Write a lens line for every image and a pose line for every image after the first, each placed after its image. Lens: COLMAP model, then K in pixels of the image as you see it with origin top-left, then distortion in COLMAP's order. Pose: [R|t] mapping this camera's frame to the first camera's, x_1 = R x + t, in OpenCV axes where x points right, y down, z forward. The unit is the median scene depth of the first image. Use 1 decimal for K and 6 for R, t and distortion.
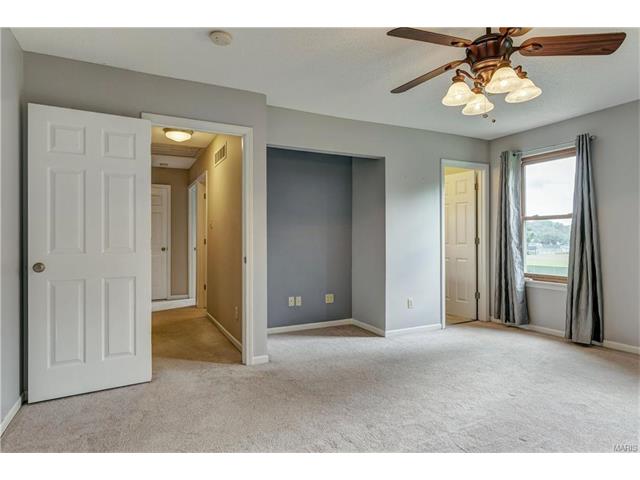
lens RADIAL K [[377.0, 0, 320.0], [0, 377.0, 240.0], [0, 0, 1]] dist [-0.002053, -0.000275]
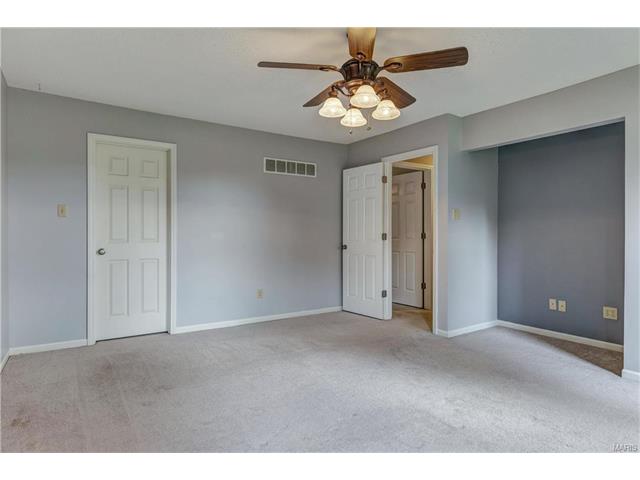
lens RADIAL K [[377.0, 0, 320.0], [0, 377.0, 240.0], [0, 0, 1]] dist [-0.002053, -0.000275]
pose [[0.125554, 0.024302, -0.991789, 0.758196], [-0.003002, 0.999705, 0.024116, -0.010394], [0.992082, -0.000050, 0.125589, 0.344198]]
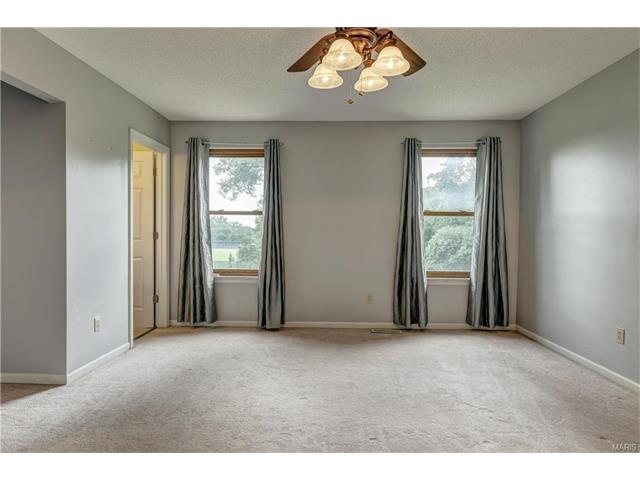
lens RADIAL K [[373.2, 0, 320.1], [0, 373.2, 246.3], [0, 0, 1]] dist [-0.000116, -0.000468]
pose [[0.479424, -0.020933, 0.877334, -0.167427], [-0.004154, 0.999650, 0.026121, 0.003244], [-0.877574, -0.016167, 0.479169, 0.304979]]
